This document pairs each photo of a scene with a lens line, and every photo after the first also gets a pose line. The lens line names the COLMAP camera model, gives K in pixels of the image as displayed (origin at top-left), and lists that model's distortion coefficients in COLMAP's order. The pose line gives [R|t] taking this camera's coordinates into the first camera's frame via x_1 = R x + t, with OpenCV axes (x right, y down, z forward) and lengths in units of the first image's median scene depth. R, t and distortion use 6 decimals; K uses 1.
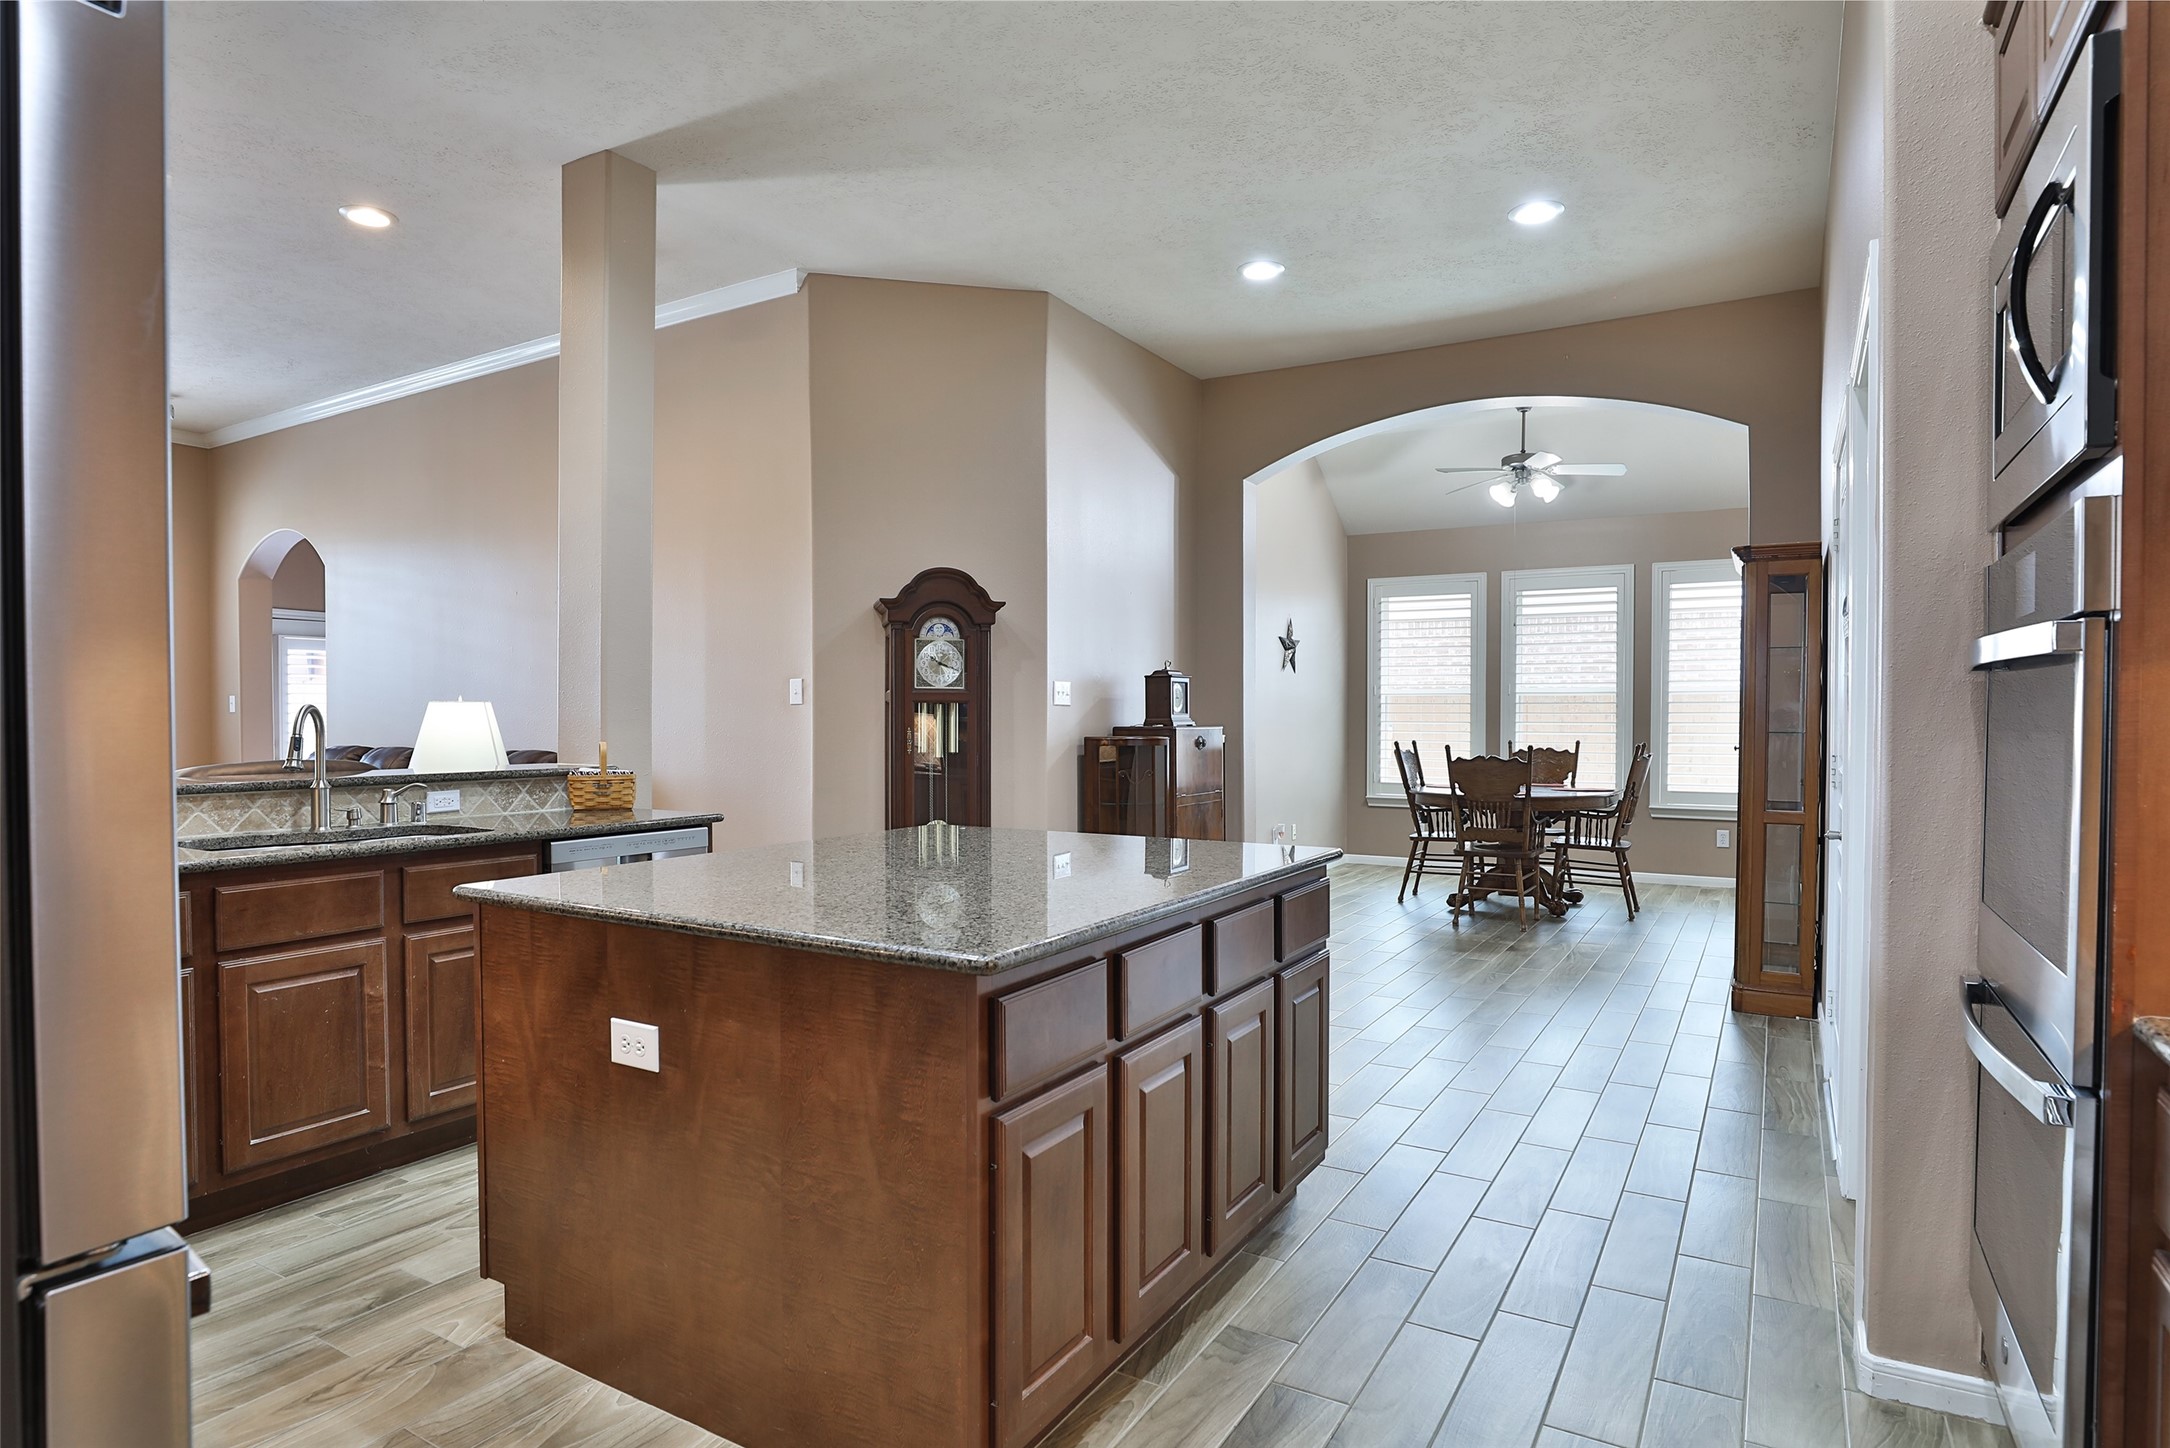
lens RADIAL K [[1191.9, 0, 1081.2], [0, 1191.9, 724.6], [0, 0, 1]] dist [-0.008710, 0.000241]
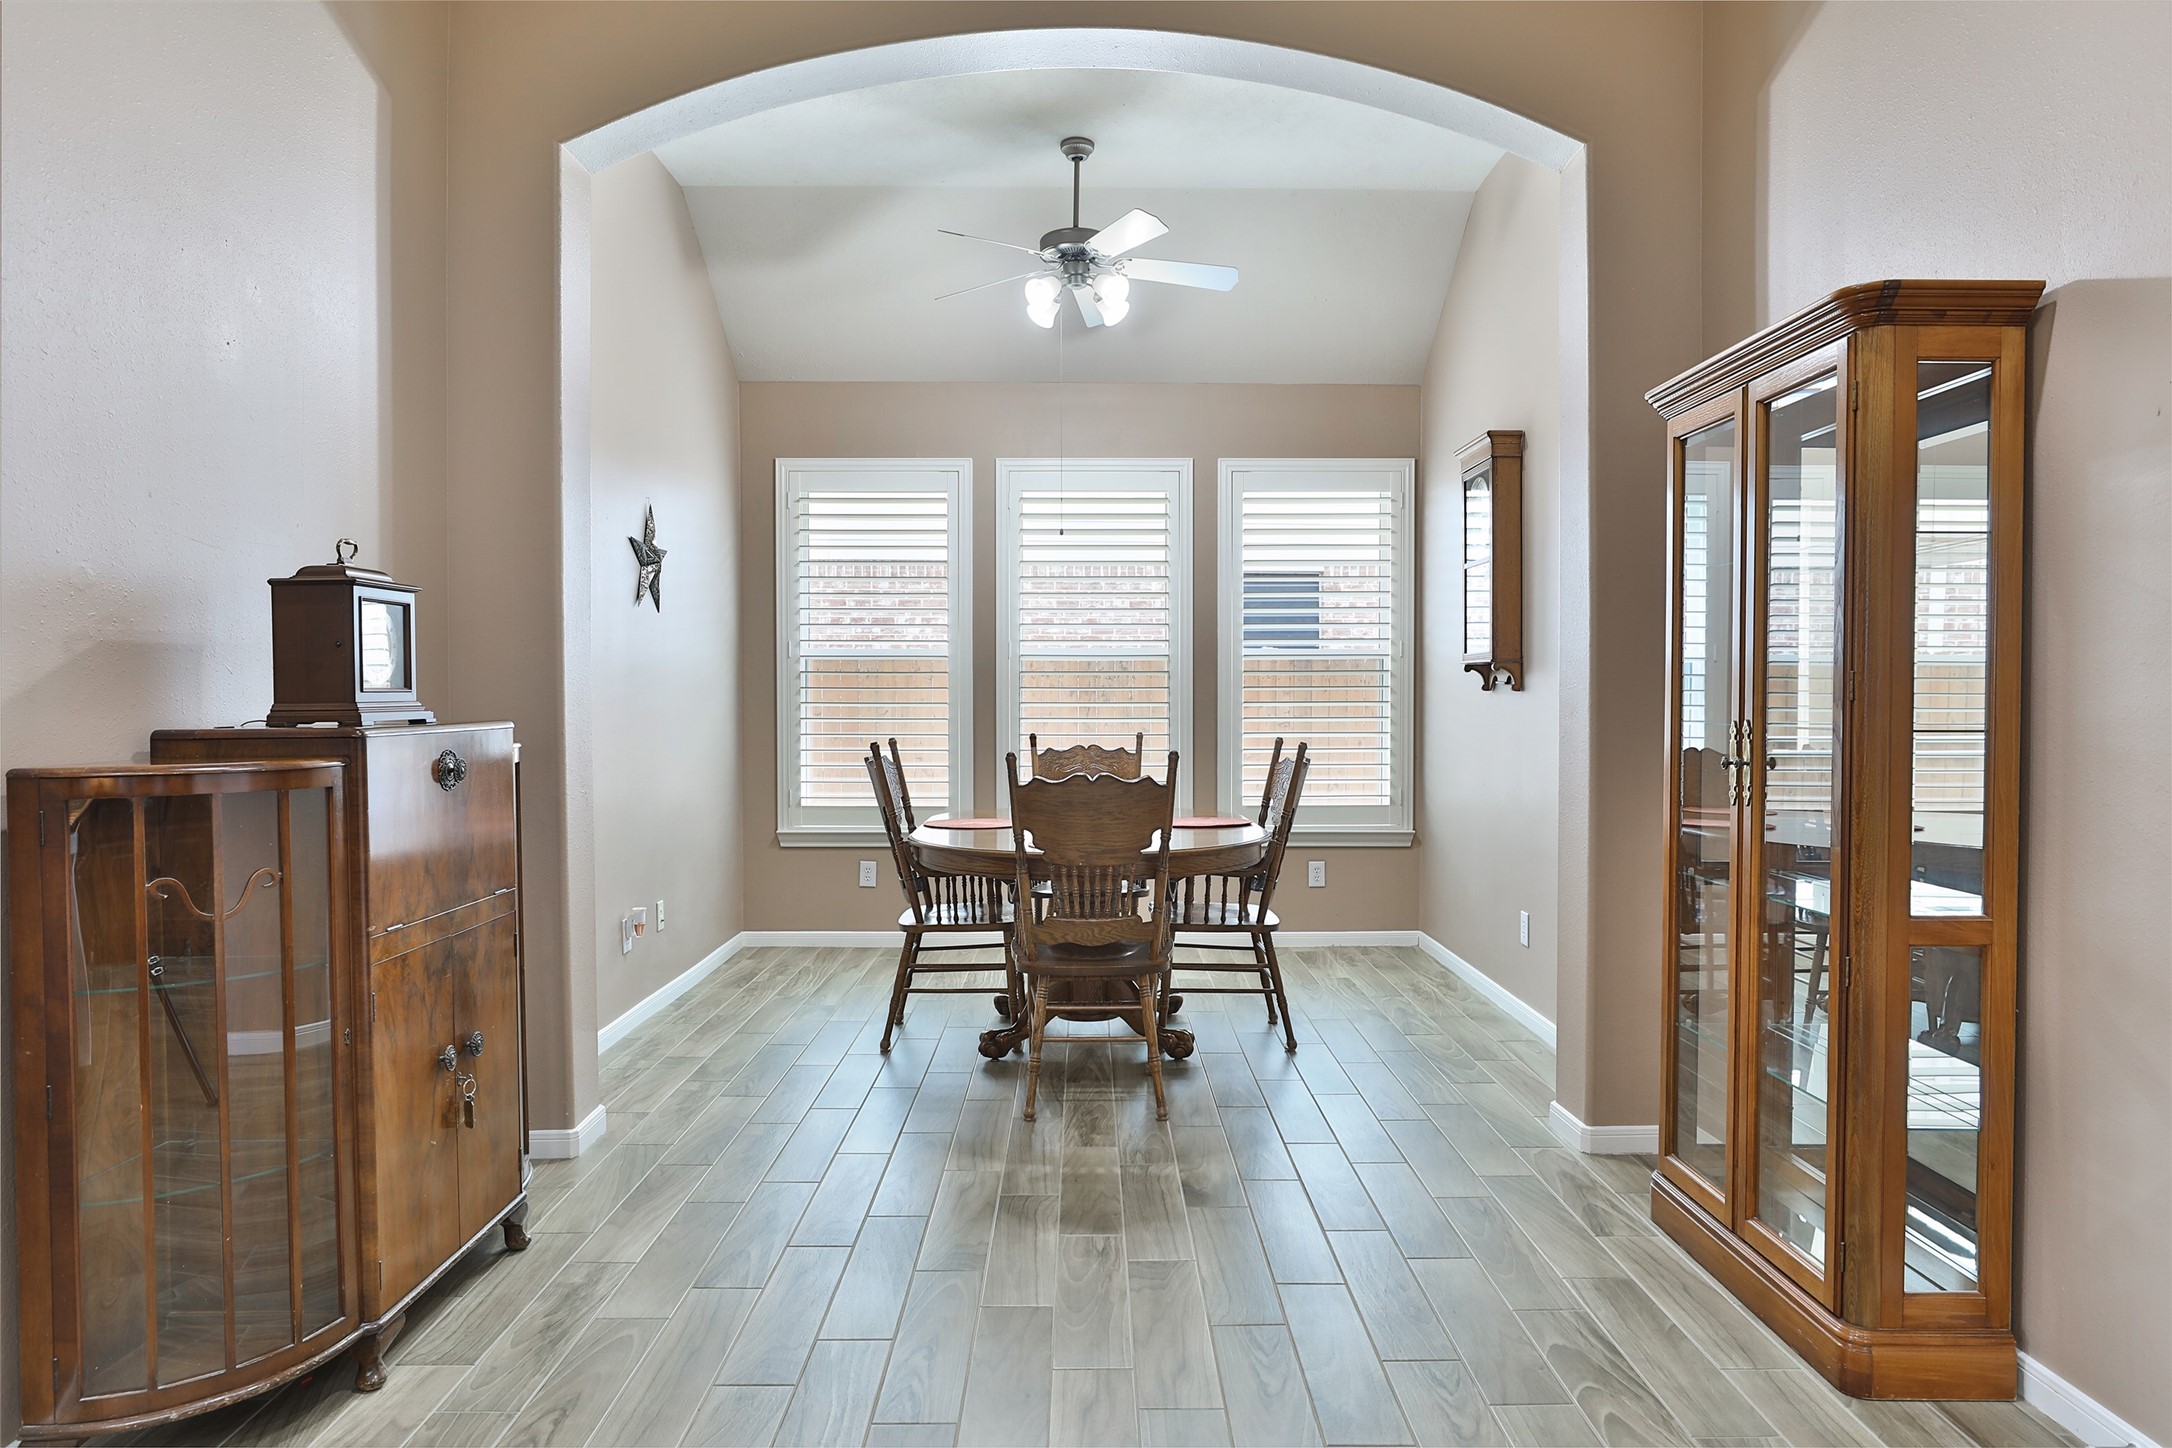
lens RADIAL K [[1335.3, 0, 1082.1], [0, 1335.3, 710.8], [0, 0, 1]] dist [-0.002198, -0.001344]
pose [[0.863591, -0.009880, 0.504096, 0.050656], [0.006962, 0.999946, 0.007672, -0.003725], [-0.504145, -0.003116, 0.863614, 0.456400]]
